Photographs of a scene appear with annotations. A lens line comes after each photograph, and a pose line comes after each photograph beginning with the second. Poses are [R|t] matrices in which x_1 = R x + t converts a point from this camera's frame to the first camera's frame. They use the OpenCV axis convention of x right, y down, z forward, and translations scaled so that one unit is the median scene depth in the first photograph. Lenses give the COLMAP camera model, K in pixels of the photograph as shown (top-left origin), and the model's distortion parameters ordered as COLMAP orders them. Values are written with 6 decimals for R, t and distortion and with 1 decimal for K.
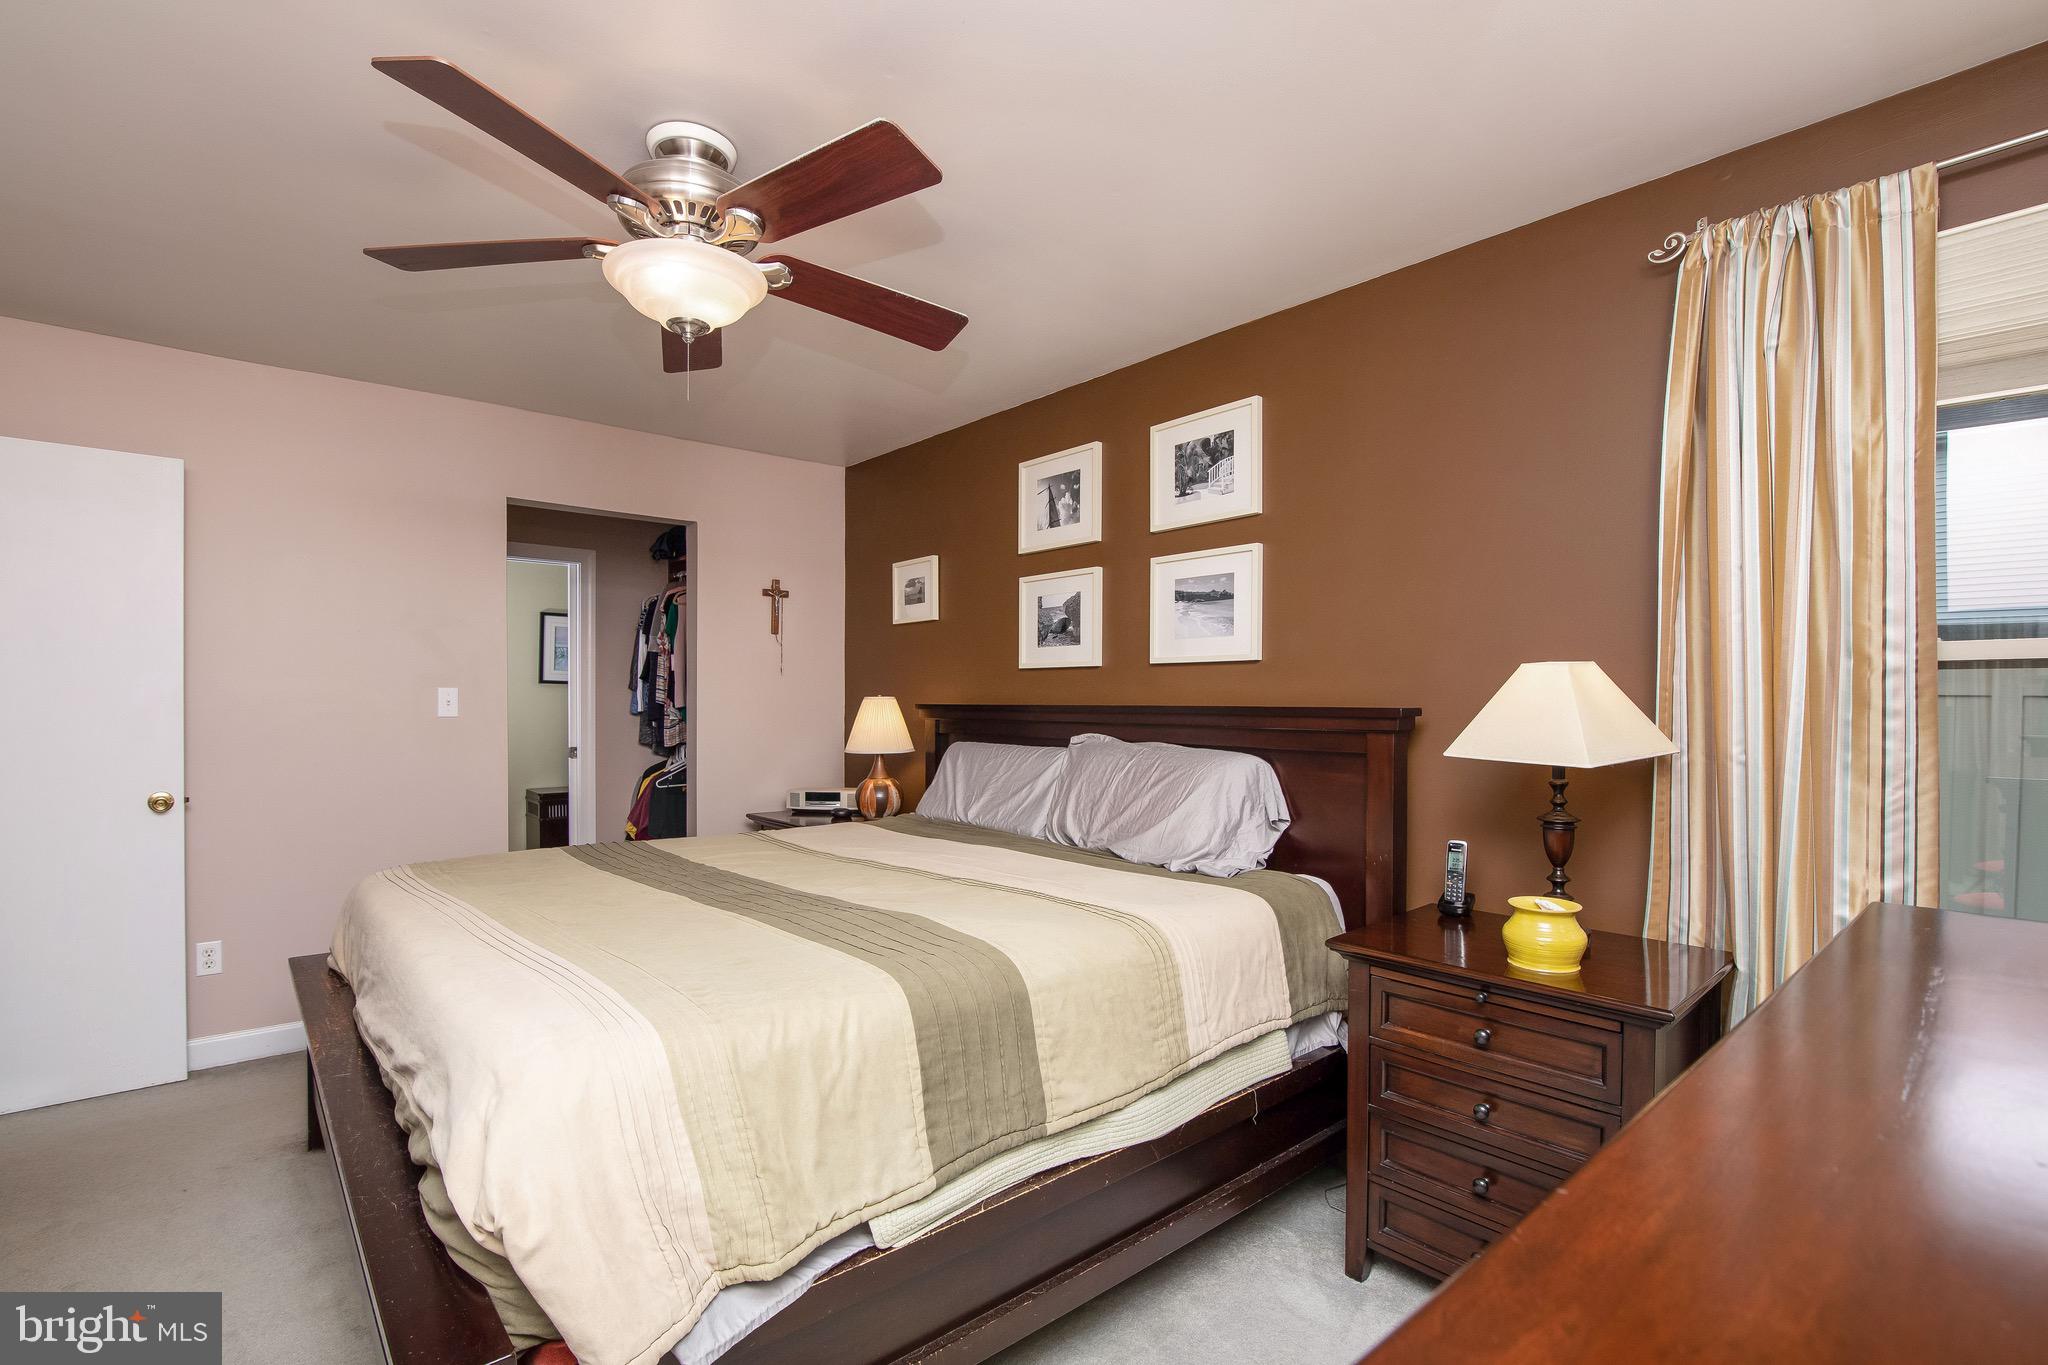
lens RADIAL K [[931.3, 0, 1016.3], [0, 931.3, 689.5], [0, 0, 1]] dist [-0.032683, 0.006977]
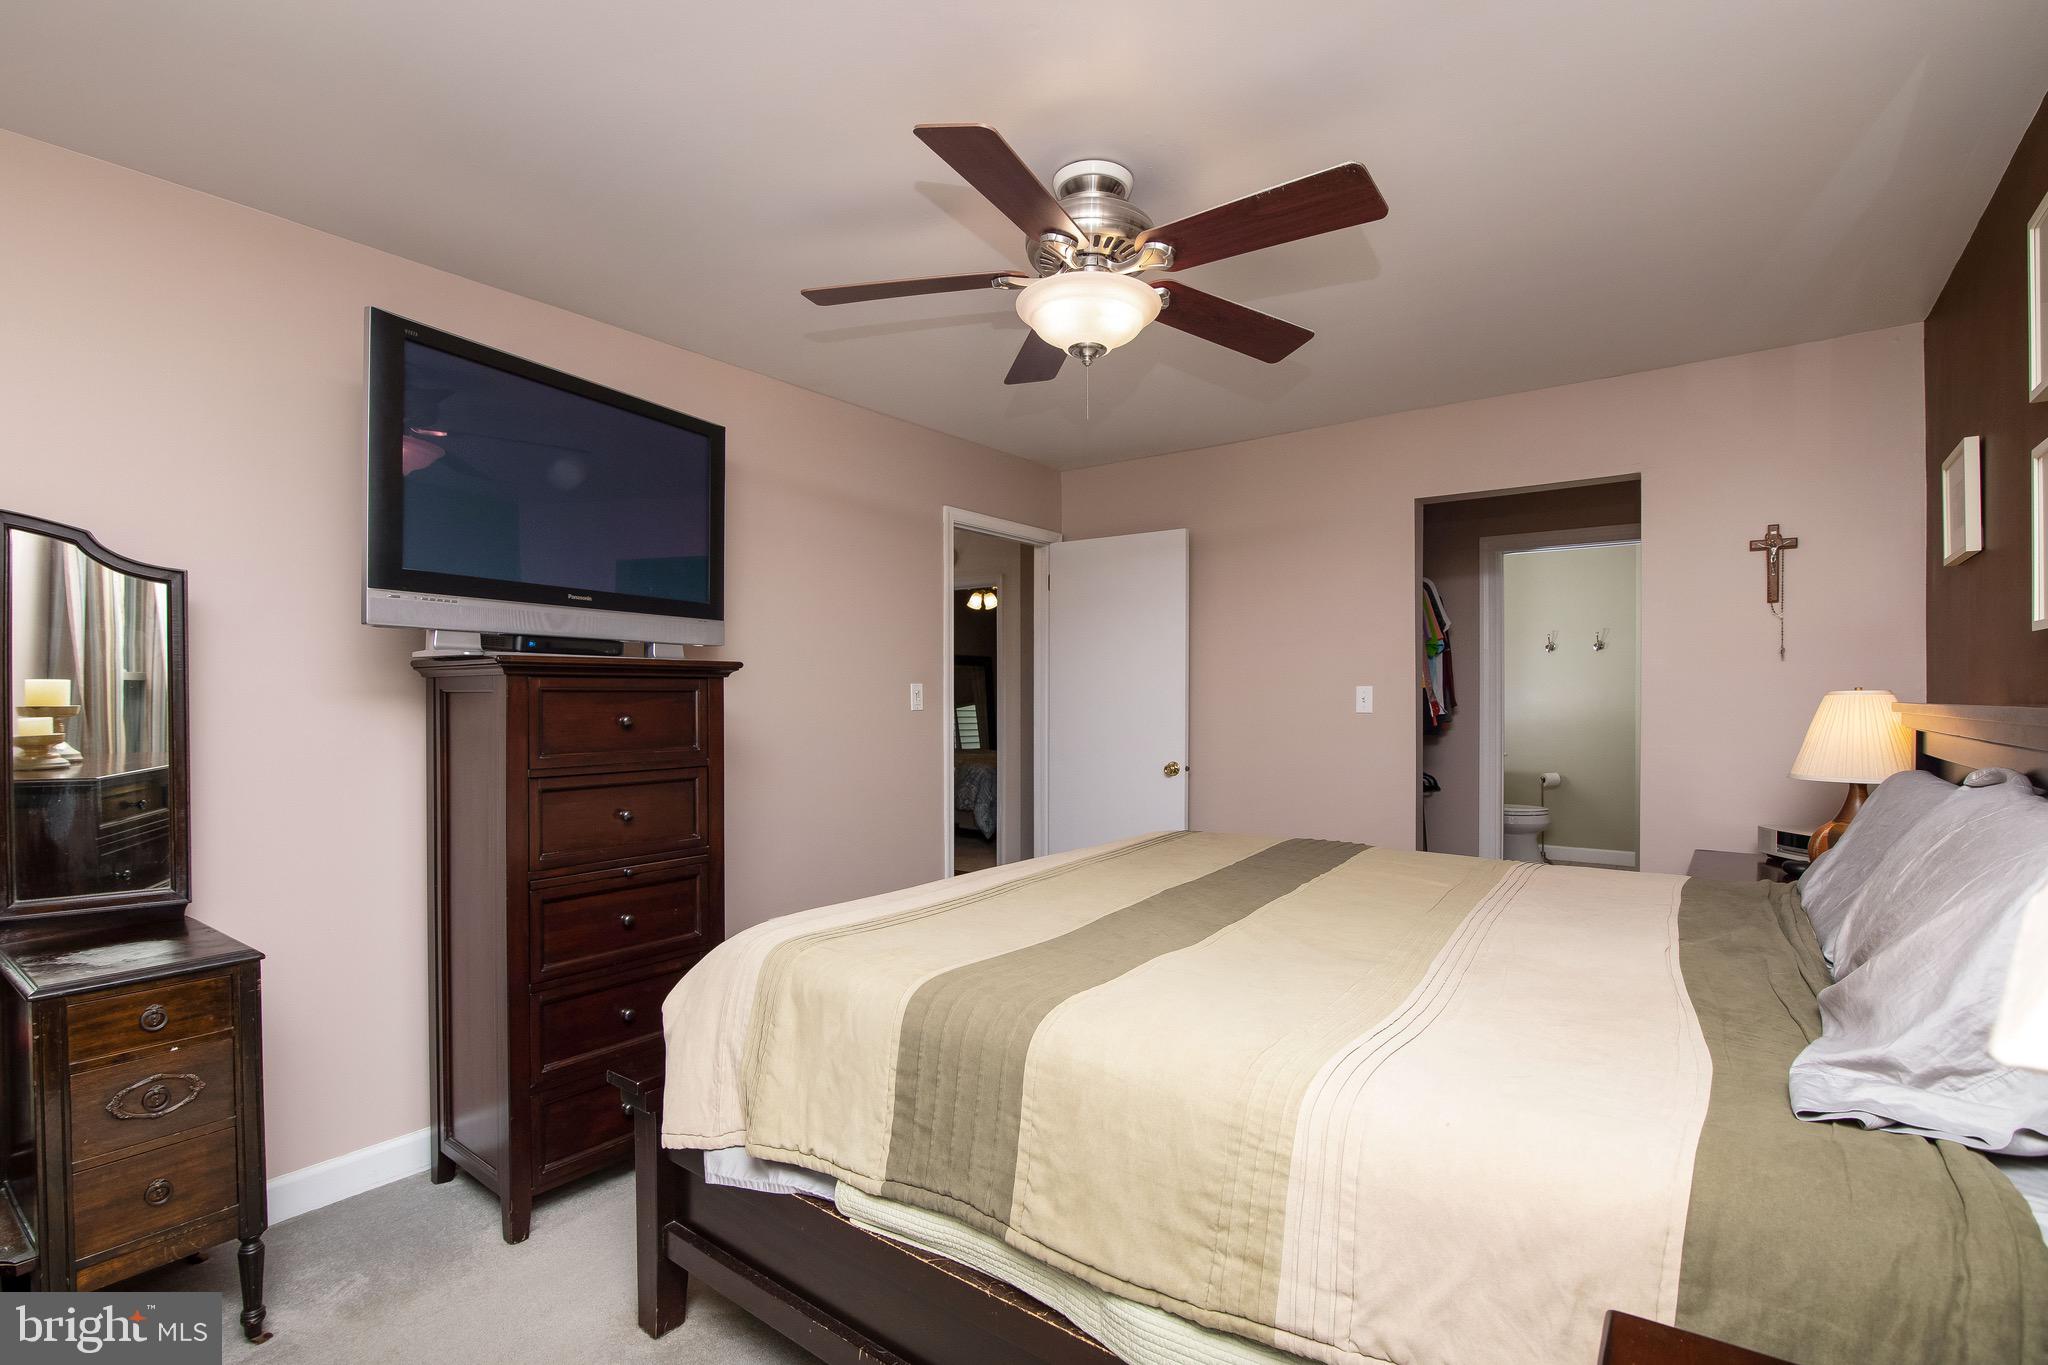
lens RADIAL K [[930.5, 0, 1024.0], [0, 930.5, 682.5], [0, 0, 1]] dist [-0.019390, 0.000098]
pose [[0.218507, -0.014990, -0.975720, 0.674954], [0.012719, 0.999841, -0.012512, 0.004724], [0.975752, -0.009676, 0.218663, 0.686826]]
